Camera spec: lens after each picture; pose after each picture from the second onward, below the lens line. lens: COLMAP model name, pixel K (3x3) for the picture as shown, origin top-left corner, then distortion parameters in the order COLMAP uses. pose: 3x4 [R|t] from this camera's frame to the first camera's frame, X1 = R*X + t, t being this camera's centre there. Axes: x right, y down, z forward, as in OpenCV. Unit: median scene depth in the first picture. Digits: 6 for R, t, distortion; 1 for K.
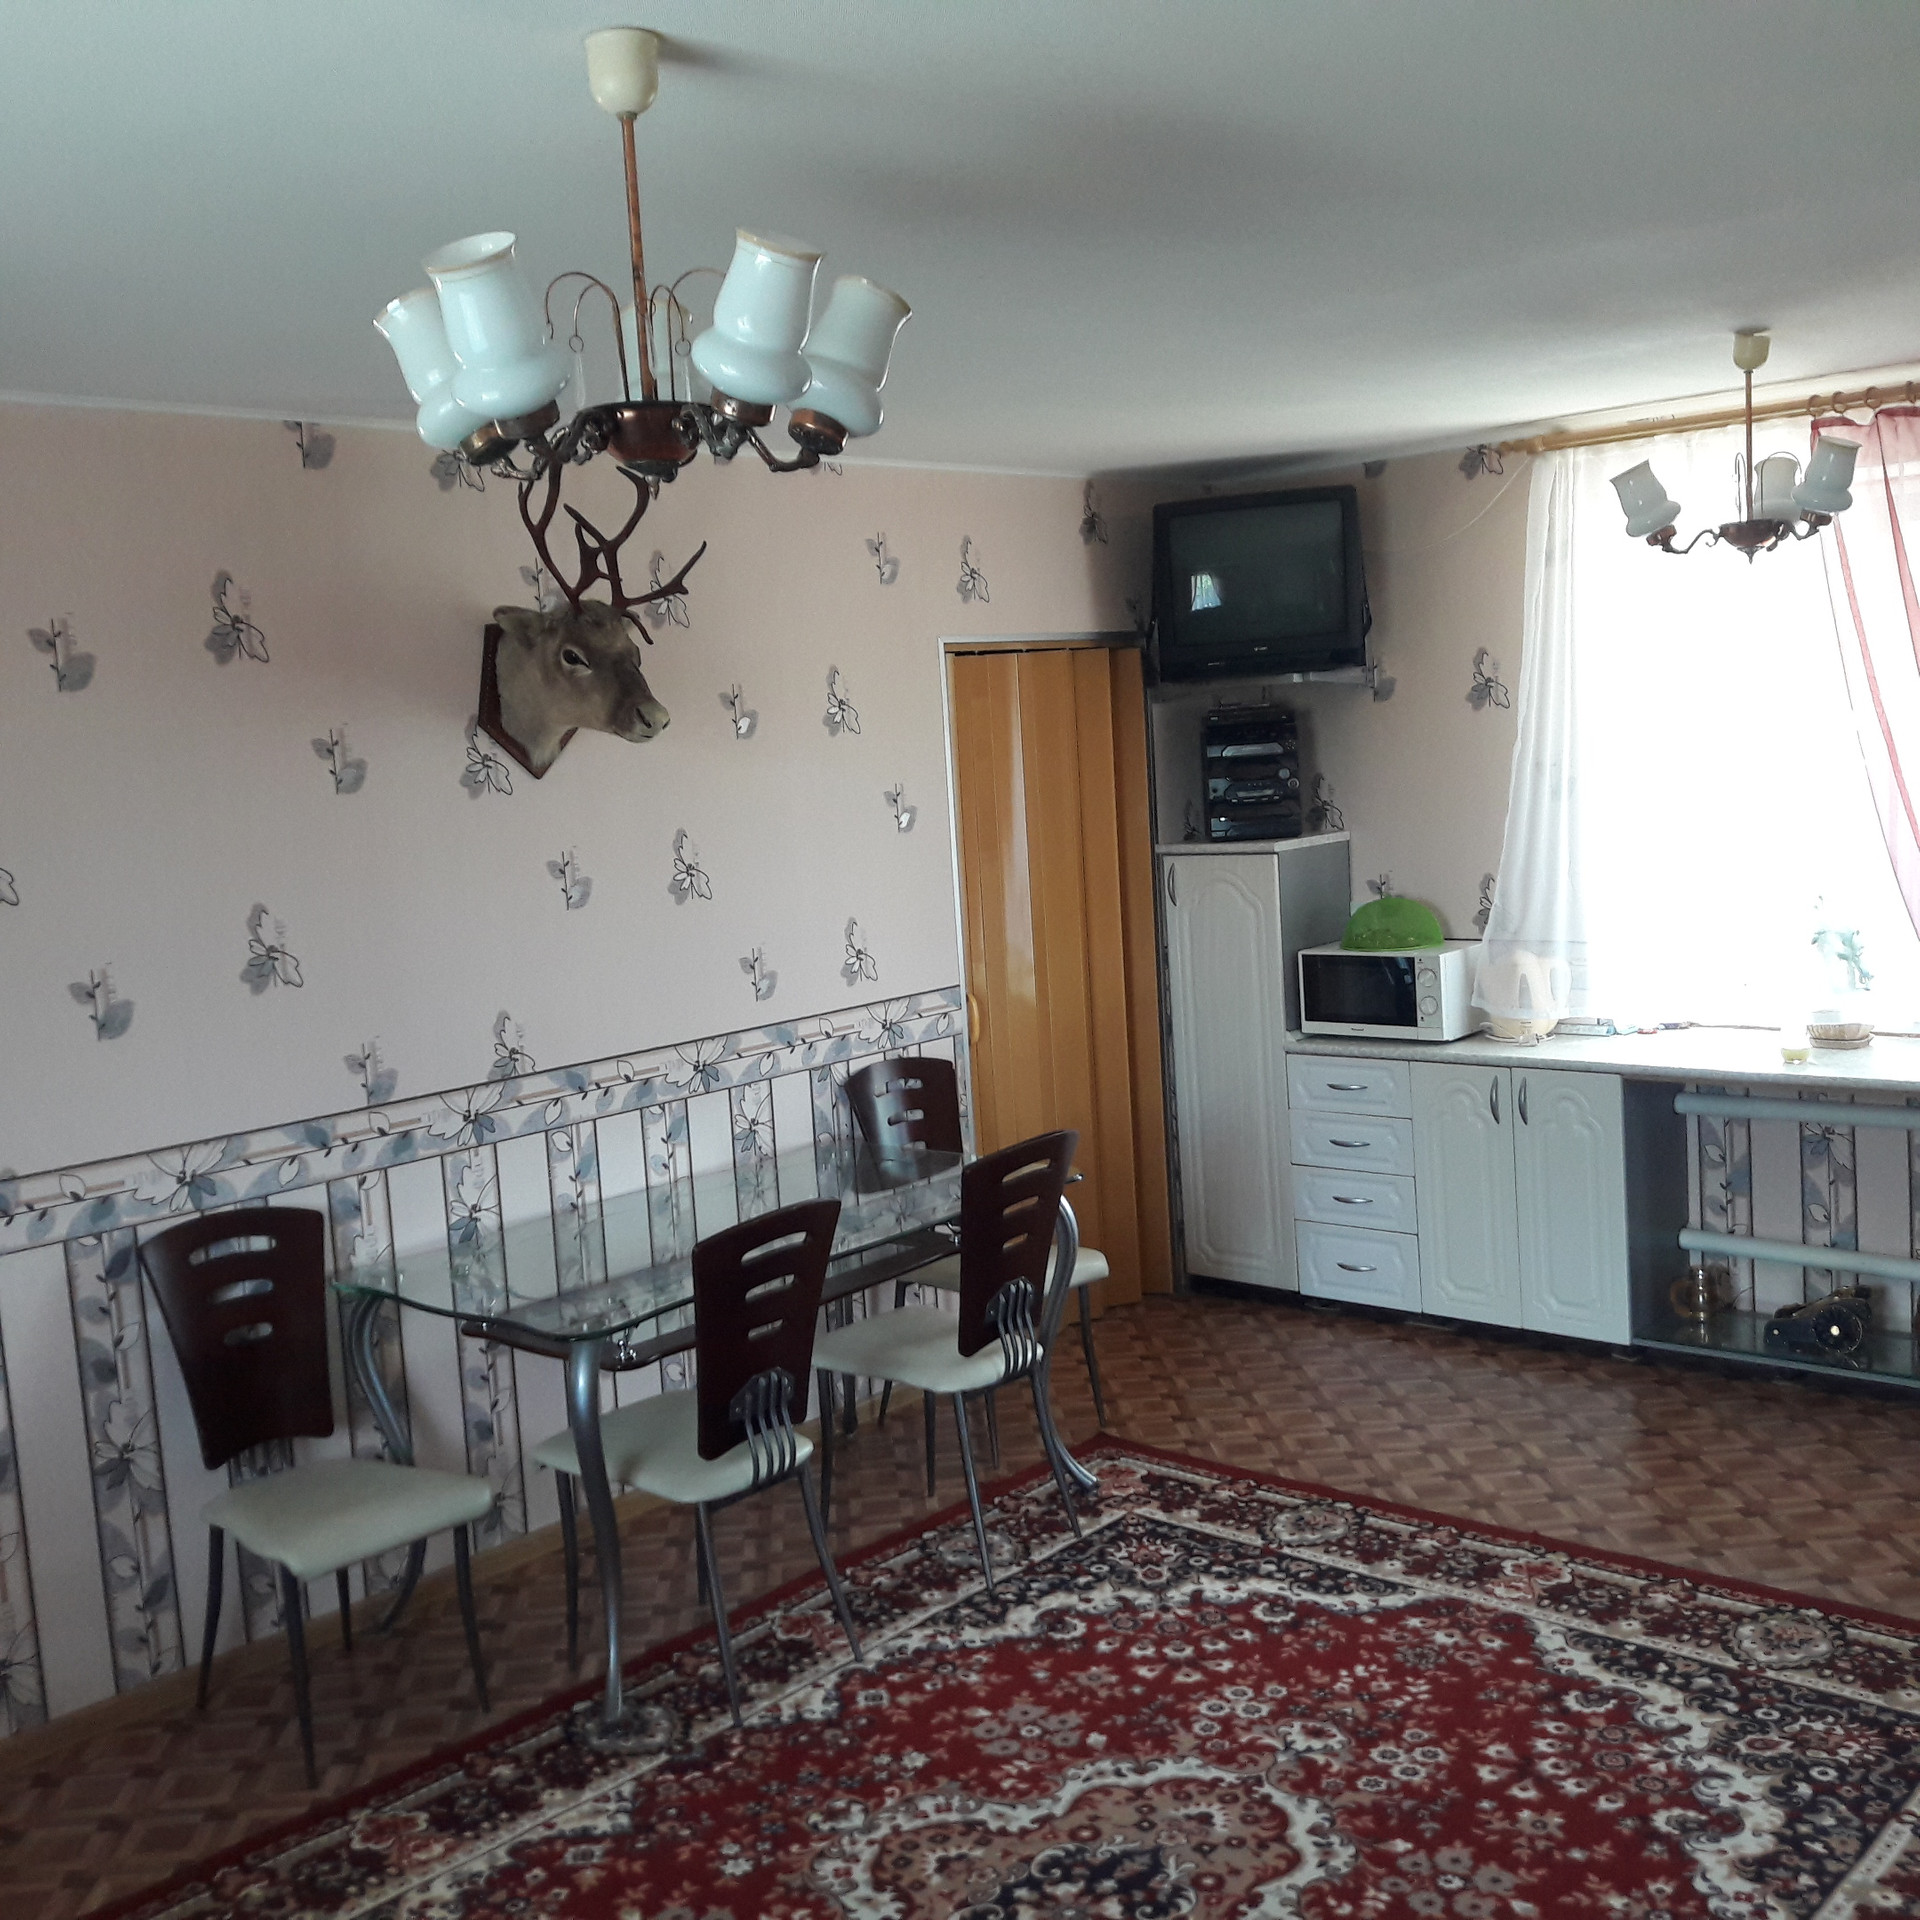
lens RADIAL K [[2126.7, 0, 961.6], [0, 2126.7, 959.1], [0, 0, 1]] dist [-0.053553, 0.000000]
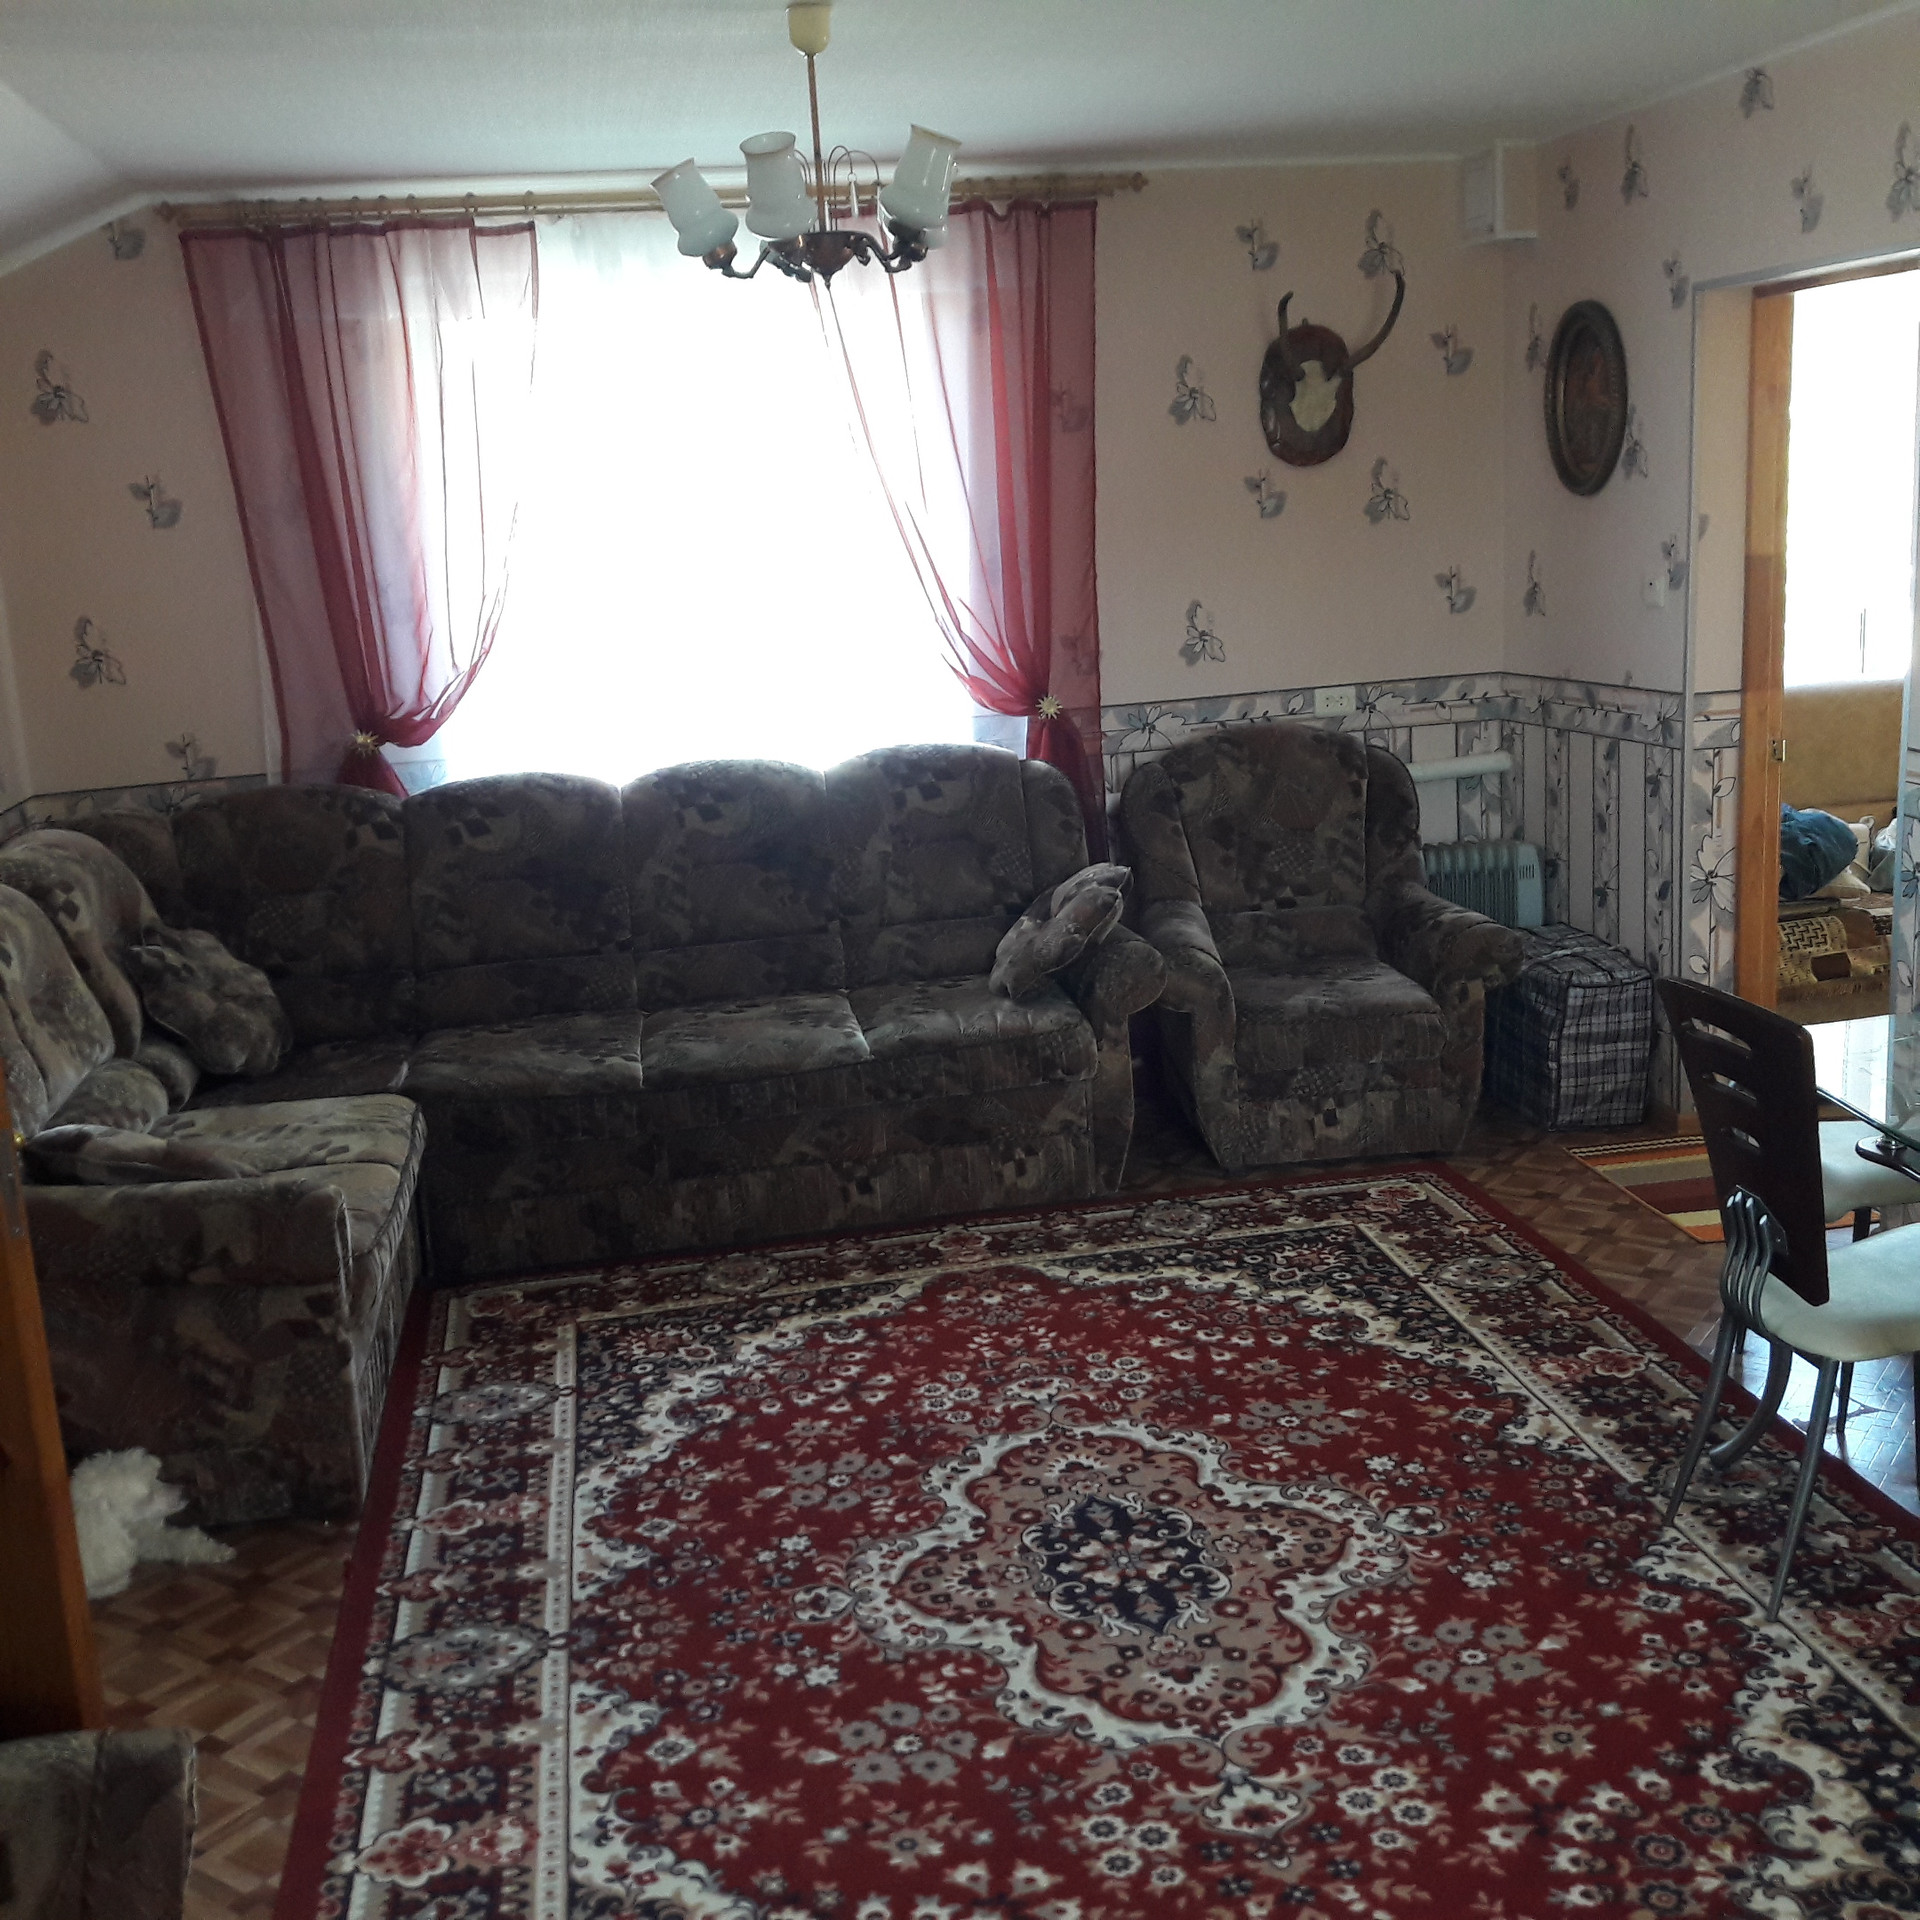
lens RADIAL K [[2126.7, 0, 962.1], [0, 2126.7, 959.1], [0, 0, 1]] dist [-0.053553, 0.000000]
pose [[-0.616509, 0.269694, -0.739718, 0.727353], [0.007339, 0.941433, 0.337121, -0.178580], [0.787314, 0.202409, -0.582381, 1.333455]]
